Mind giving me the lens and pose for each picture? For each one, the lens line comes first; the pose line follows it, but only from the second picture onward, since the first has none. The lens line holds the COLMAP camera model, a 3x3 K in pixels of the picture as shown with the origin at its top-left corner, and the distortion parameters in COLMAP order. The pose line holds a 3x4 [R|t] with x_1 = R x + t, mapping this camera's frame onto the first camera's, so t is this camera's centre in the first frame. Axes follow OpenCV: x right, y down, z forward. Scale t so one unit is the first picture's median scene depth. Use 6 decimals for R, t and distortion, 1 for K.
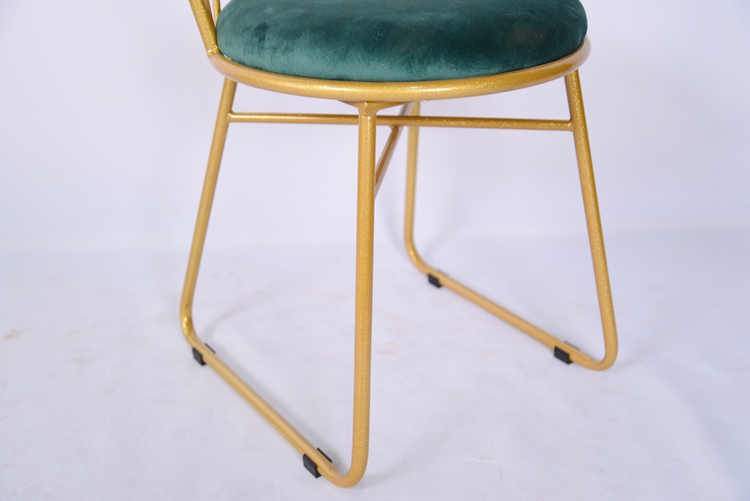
lens RADIAL K [[923.0, 0, 376.1], [0, 923.0, 256.6], [0, 0, 1]] dist [-0.013488, 0.000000]
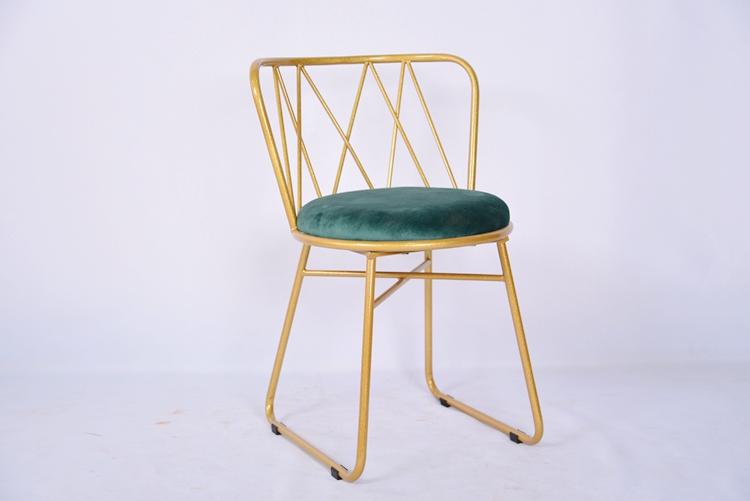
lens RADIAL K [[1135.0, 0, 376.6], [0, 1135.0, 255.0], [0, 0, 1]] dist [-0.013762, 0.000000]
pose [[0.990587, 0.019317, -0.135515, 0.262326], [-0.054127, 0.964584, -0.258164, 0.360074], [0.125729, 0.263069, 0.956550, -1.002156]]
